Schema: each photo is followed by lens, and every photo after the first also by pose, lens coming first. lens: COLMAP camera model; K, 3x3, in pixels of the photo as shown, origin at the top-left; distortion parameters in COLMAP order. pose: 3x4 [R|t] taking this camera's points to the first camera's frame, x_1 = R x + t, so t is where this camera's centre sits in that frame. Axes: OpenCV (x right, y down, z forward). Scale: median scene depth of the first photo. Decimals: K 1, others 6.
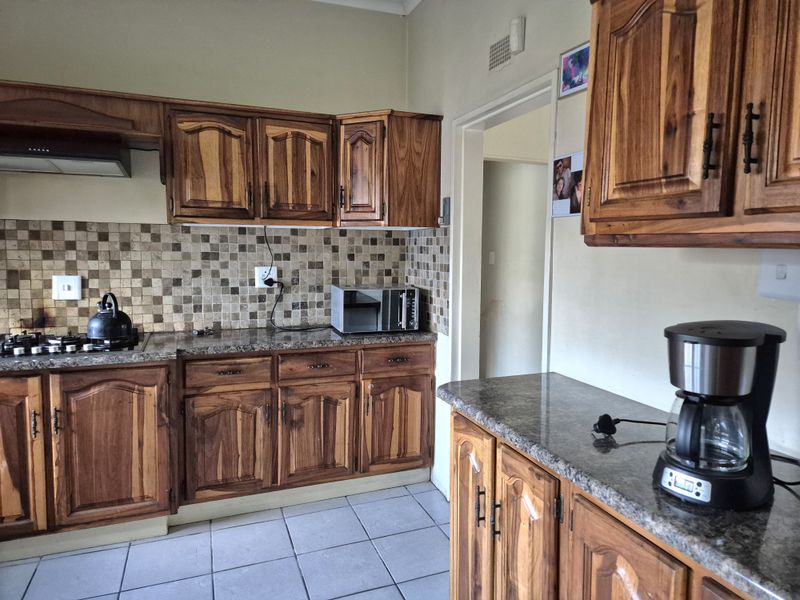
lens RADIAL K [[541.3, 0, 400.2], [0, 541.3, 288.4], [0, 0, 1]] dist [0.097839, -0.081893]
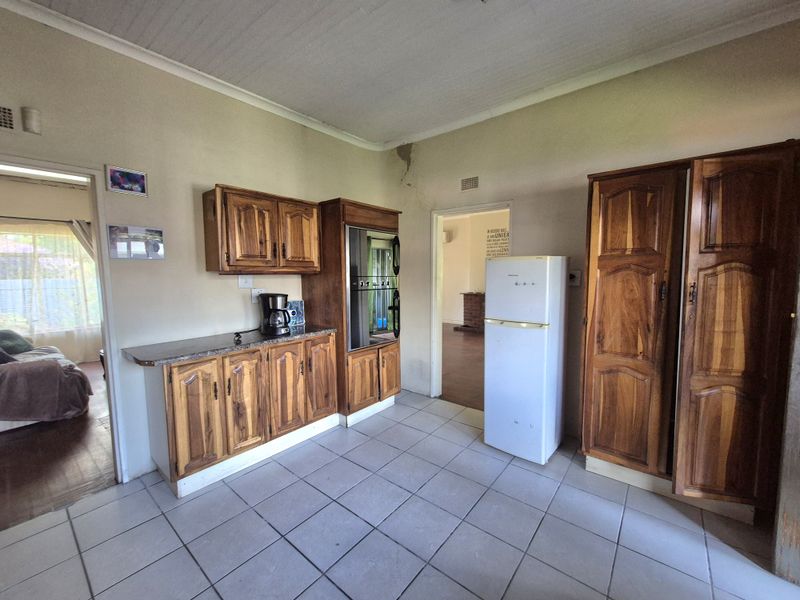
lens RADIAL K [[327.4, 0, 400.0], [0, 327.4, 300.0], [0, 0, 1]] dist [-0.000716, -0.000285]
pose [[-0.507509, -0.080241, 0.857902, -1.622449], [0.069263, 0.988633, 0.133442, -0.118625], [-0.858858, 0.127144, -0.496182, 1.152796]]
